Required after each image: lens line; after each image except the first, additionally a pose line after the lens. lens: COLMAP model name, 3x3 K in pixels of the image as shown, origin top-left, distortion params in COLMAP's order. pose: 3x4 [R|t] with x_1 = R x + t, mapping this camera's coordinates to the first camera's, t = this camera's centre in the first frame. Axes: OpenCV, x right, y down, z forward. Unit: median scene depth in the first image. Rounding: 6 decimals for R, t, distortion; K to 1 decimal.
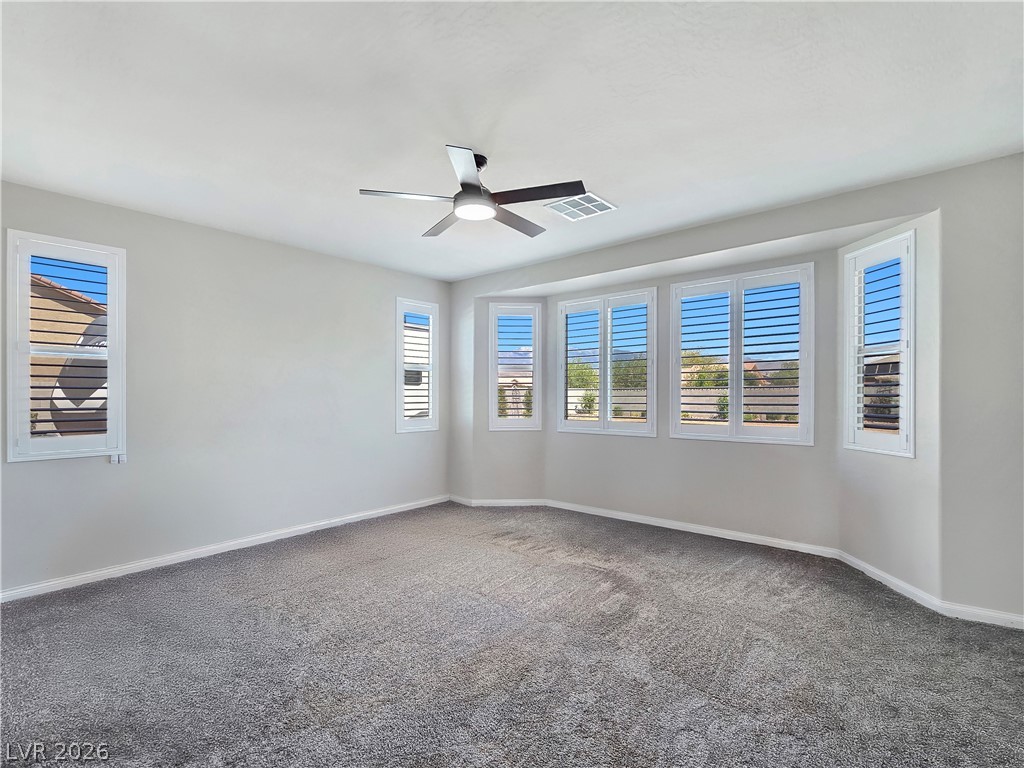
lens RADIAL K [[500.2, 0, 506.0], [0, 500.2, 394.3], [0, 0, 1]] dist [-0.003681, -0.000339]
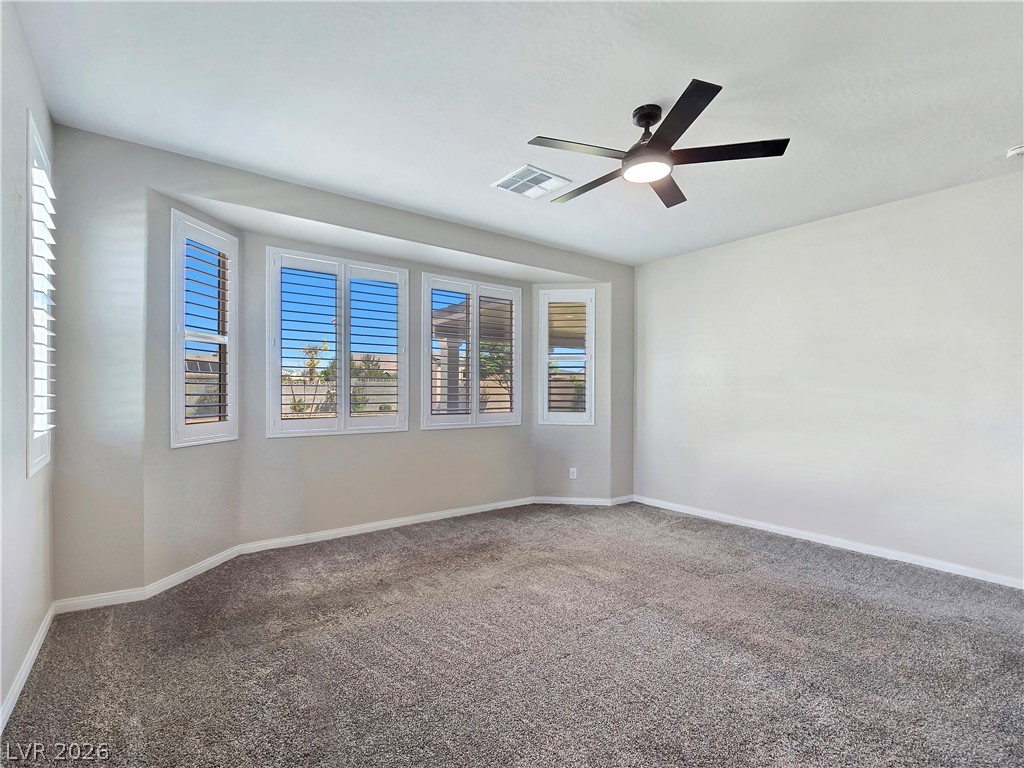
lens RADIAL K [[500.2, 0, 506.0], [0, 500.2, 394.3], [0, 0, 1]] dist [-0.003681, -0.000339]
pose [[0.172492, -0.004752, 0.984999, -0.600150], [-0.008586, 0.999943, 0.006328, 0.010375], [-0.984973, -0.009548, 0.172442, 0.669940]]
